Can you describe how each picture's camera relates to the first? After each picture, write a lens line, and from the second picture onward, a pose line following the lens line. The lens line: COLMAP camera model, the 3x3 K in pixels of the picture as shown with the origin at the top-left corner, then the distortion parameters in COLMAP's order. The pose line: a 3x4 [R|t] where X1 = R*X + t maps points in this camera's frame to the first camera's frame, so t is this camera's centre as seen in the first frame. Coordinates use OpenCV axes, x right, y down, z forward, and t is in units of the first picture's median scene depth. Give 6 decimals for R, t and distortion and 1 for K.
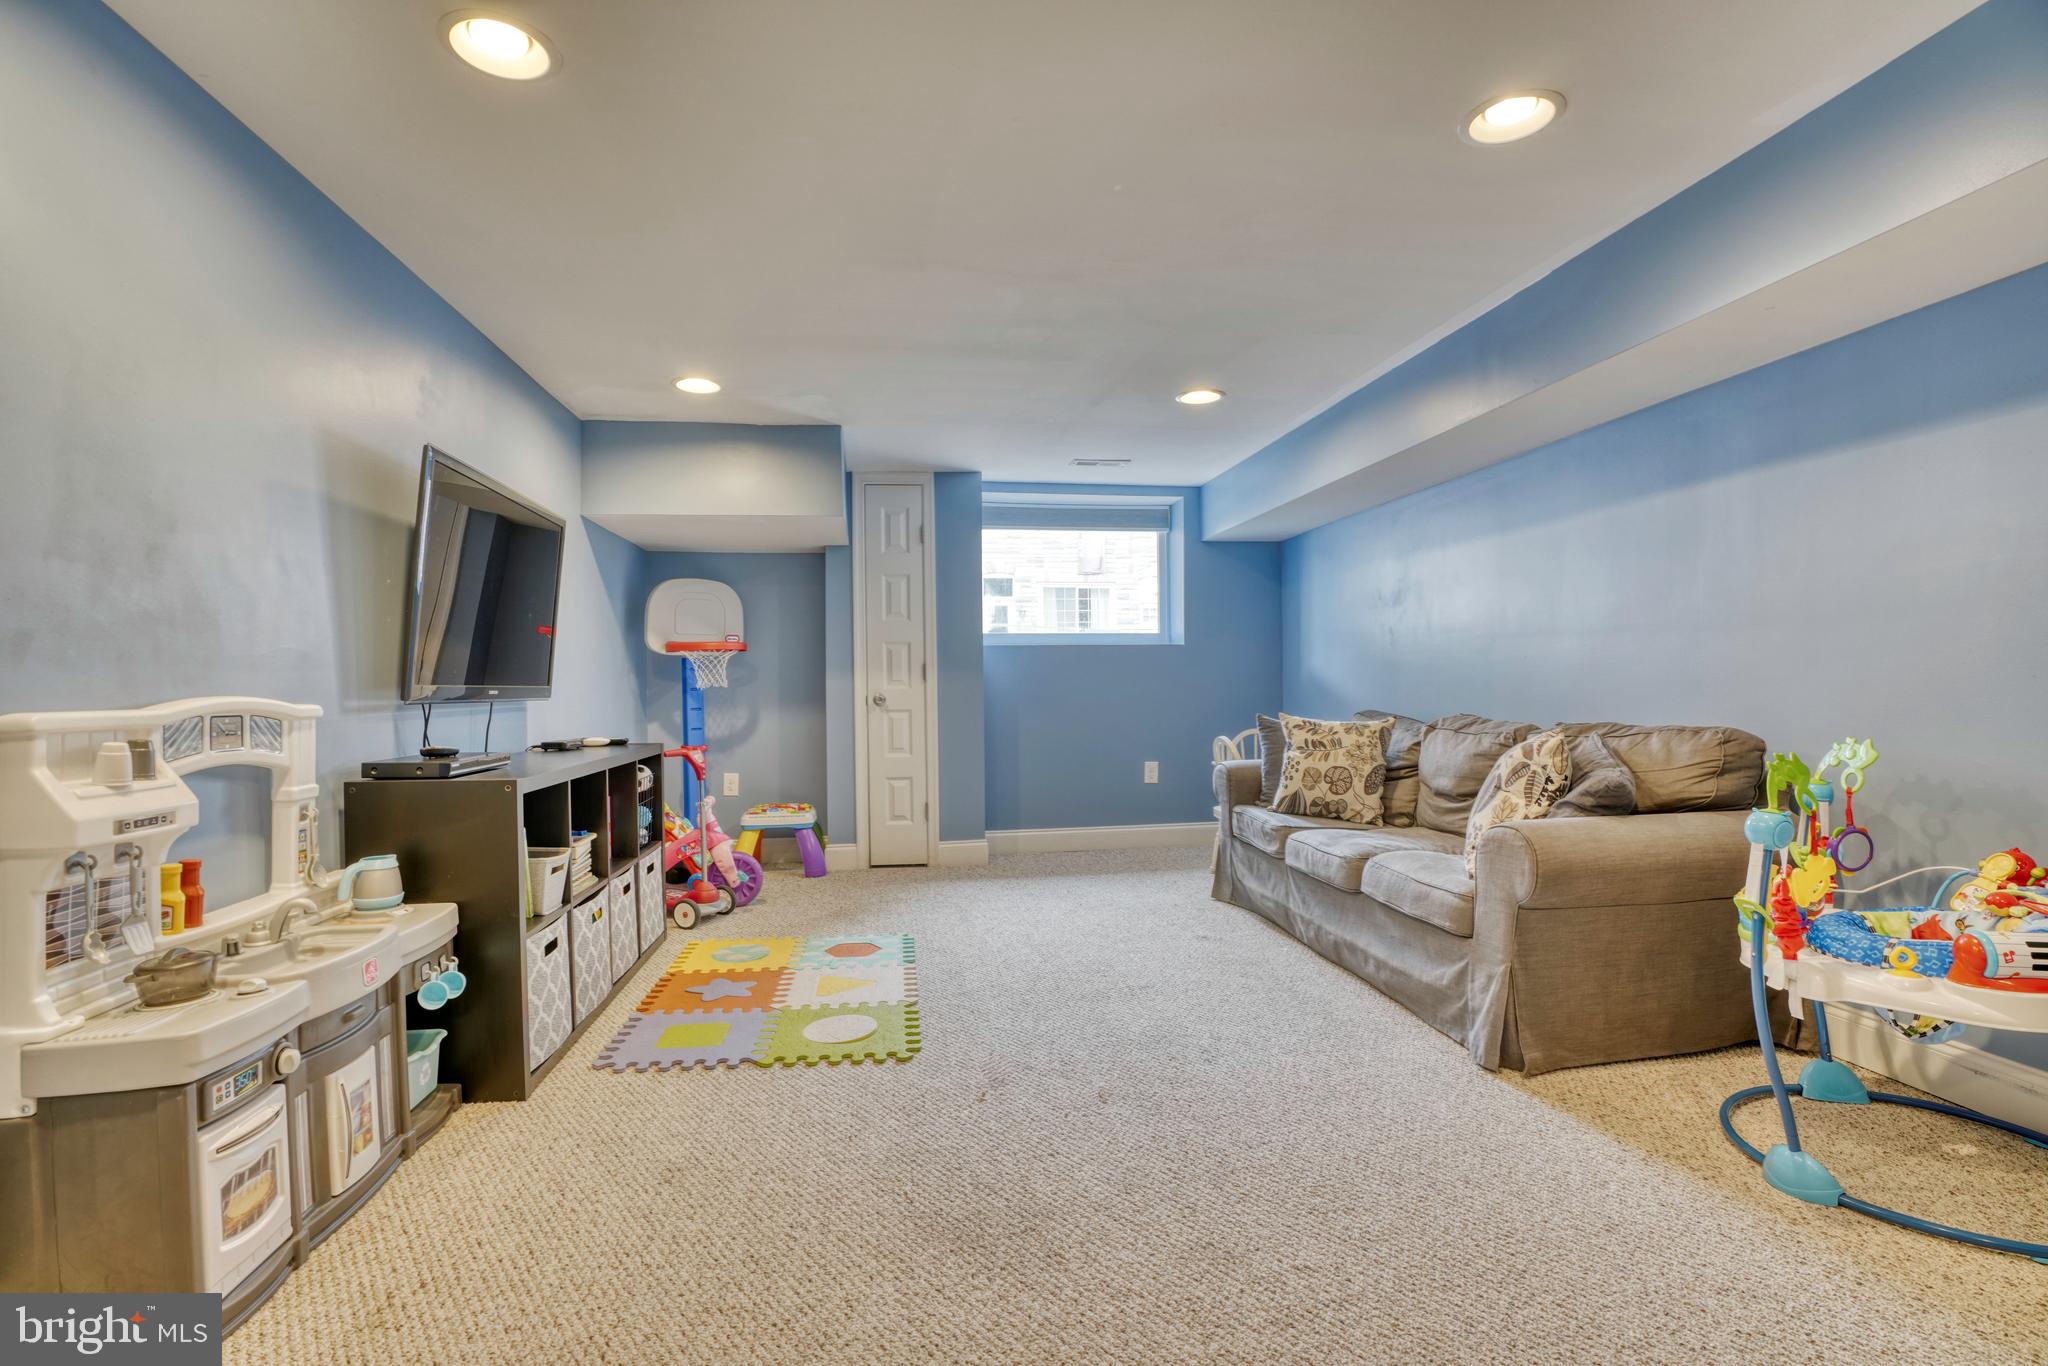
lens RADIAL K [[941.8, 0, 1007.4], [0, 941.8, 687.2], [0, 0, 1]] dist [-0.071457, 0.028473]
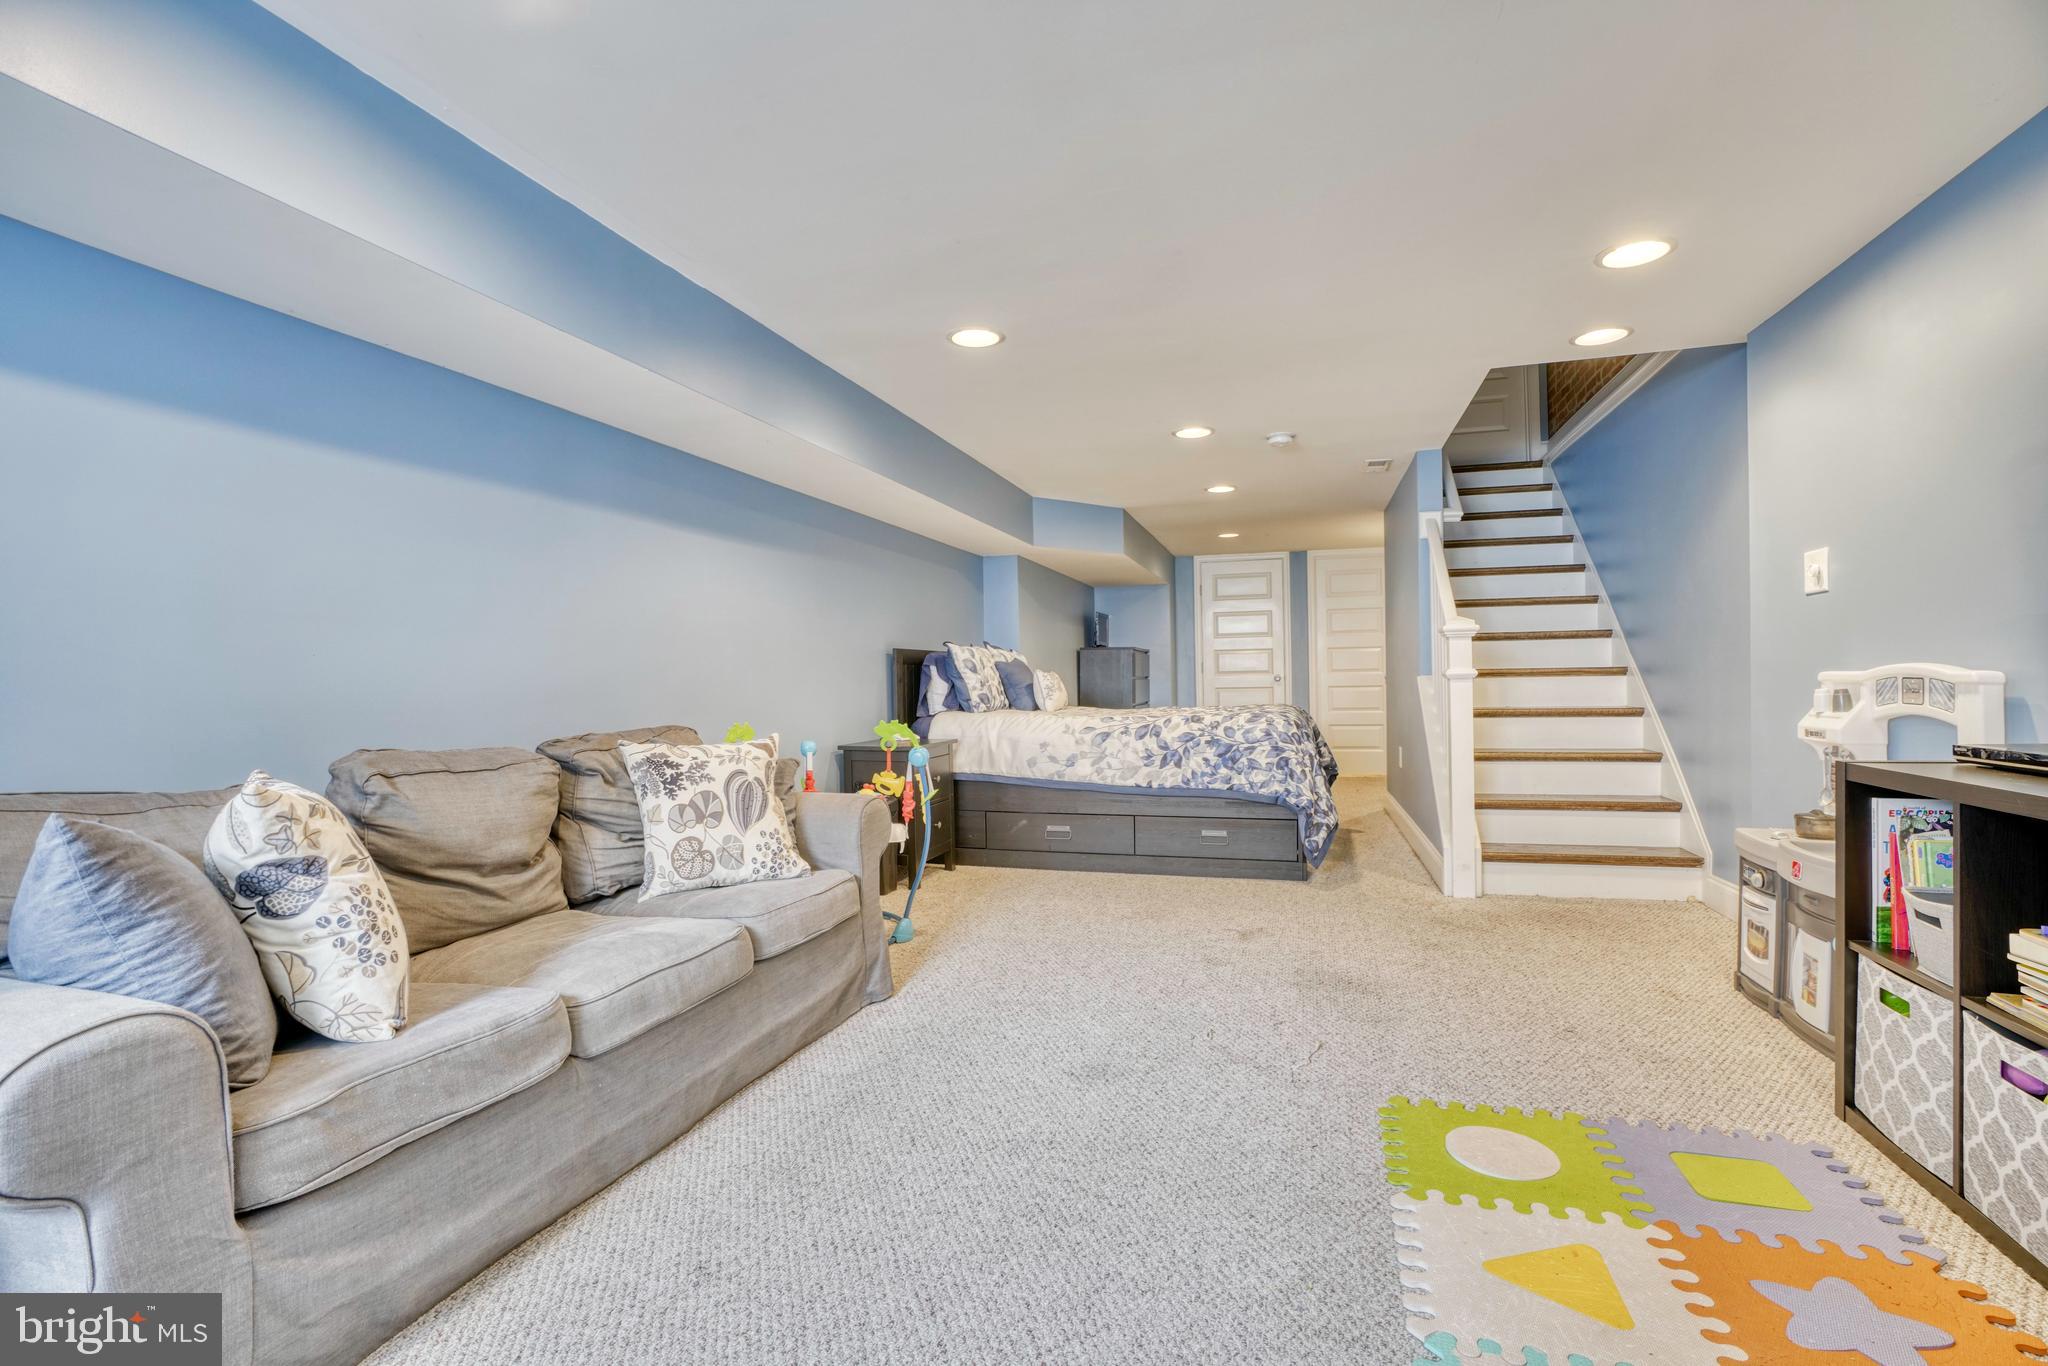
lens RADIAL K [[941.8, 0, 1007.4], [0, 941.8, 687.2], [0, 0, 1]] dist [-0.071457, 0.028473]
pose [[-0.902208, 0.022401, 0.430720, -0.137362], [0.026010, 0.999659, 0.002491, 0.004044], [-0.430517, 0.013451, -0.902482, 1.650646]]
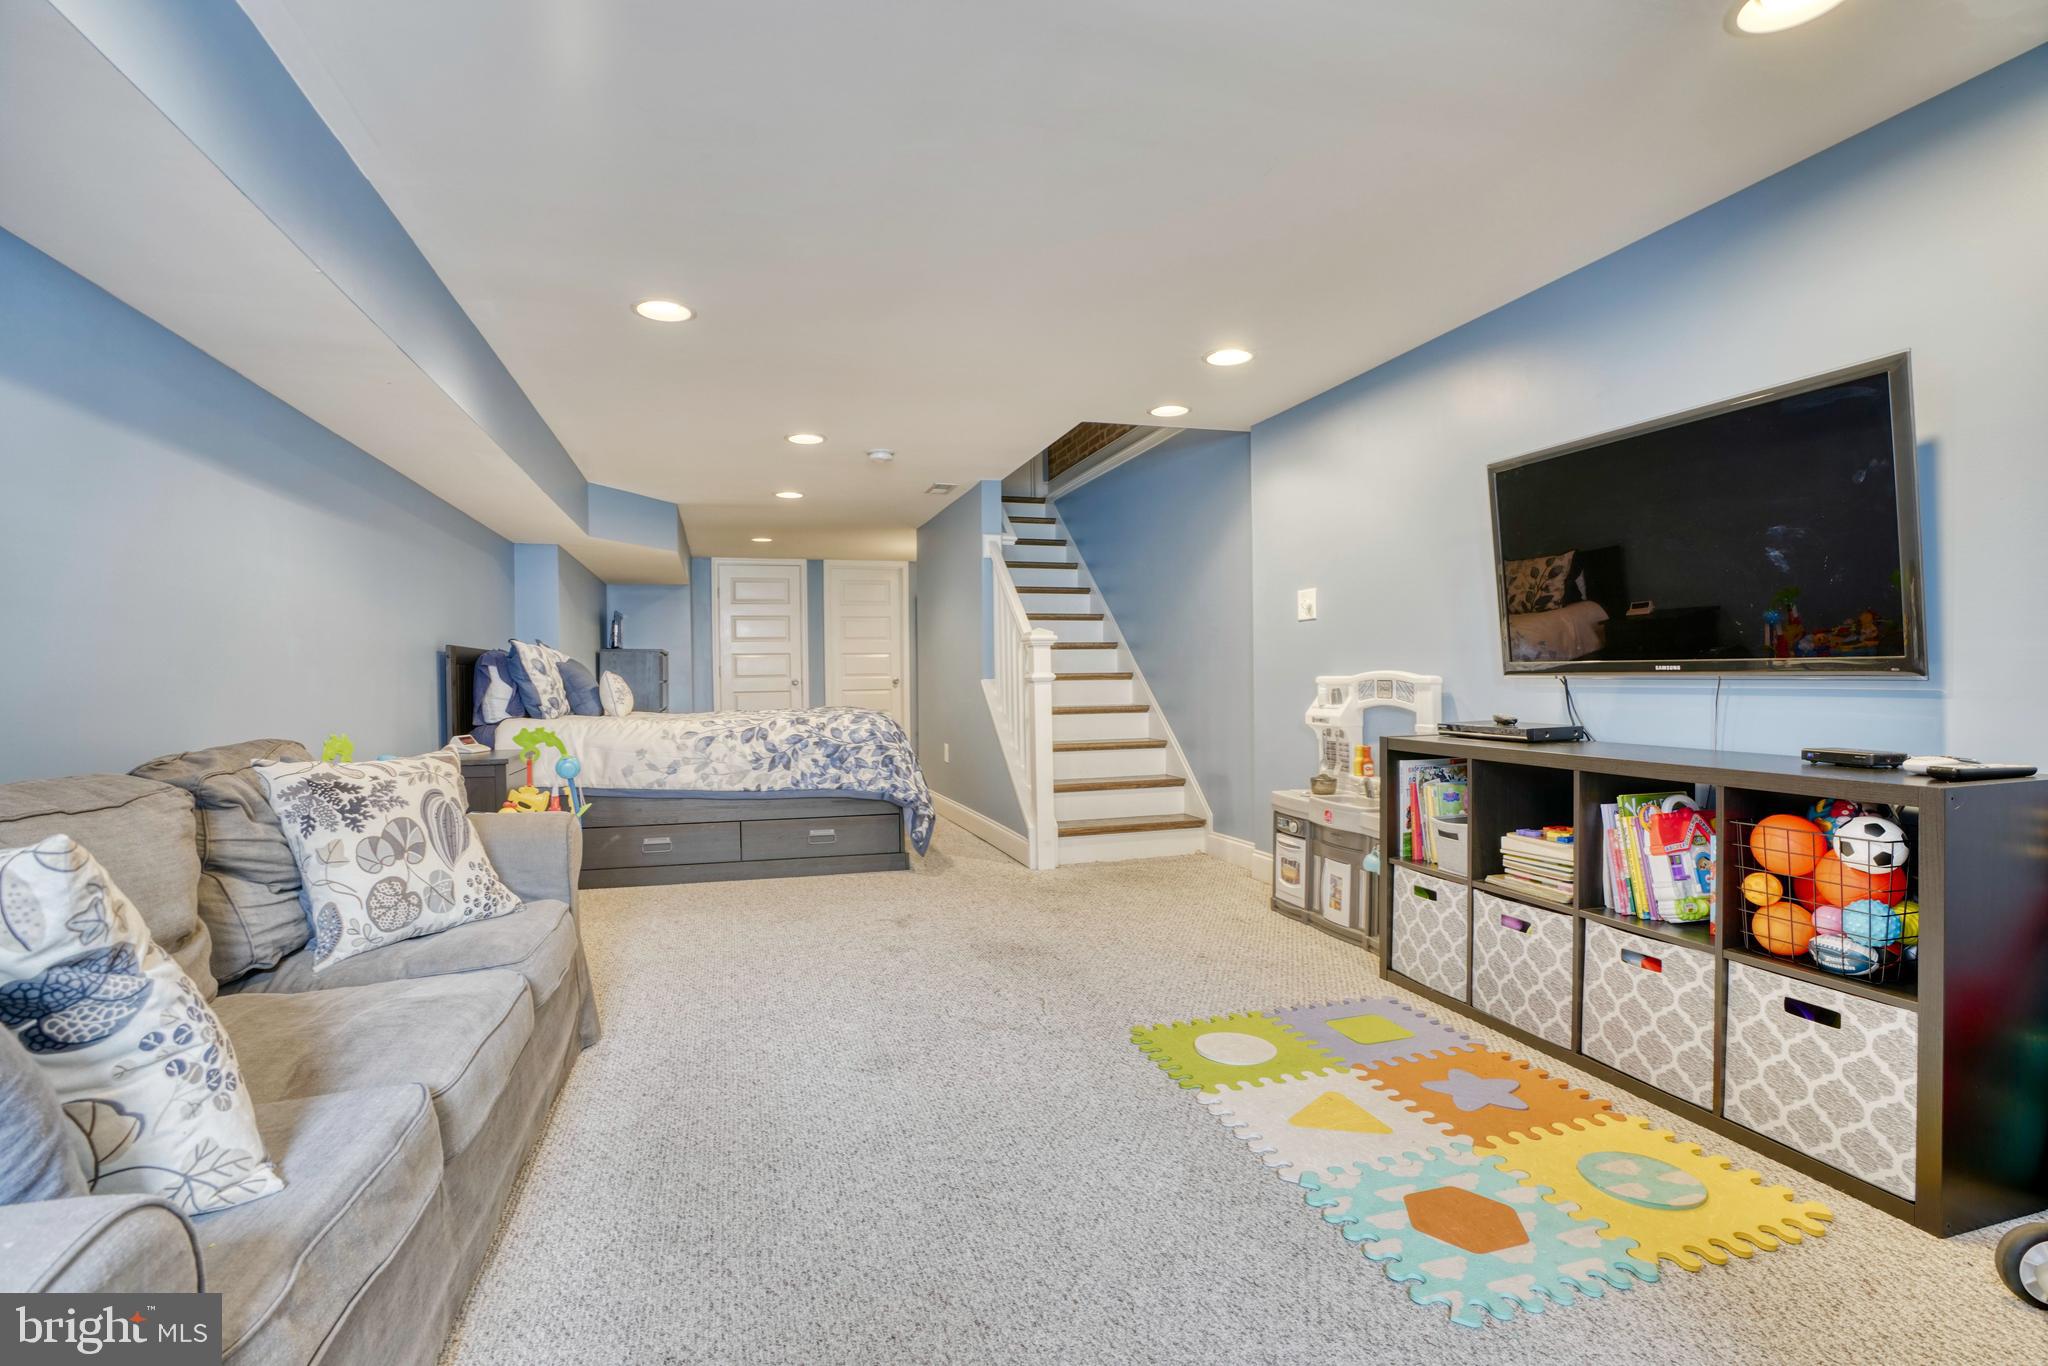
lens RADIAL K [[941.8, 0, 1007.4], [0, 941.8, 687.2], [0, 0, 1]] dist [-0.071457, 0.028473]
pose [[-0.989047, 0.025131, -0.145449, 0.149491], [0.023646, 0.999649, 0.011928, 0.001249], [0.145697, 0.008358, -0.989294, 1.723327]]
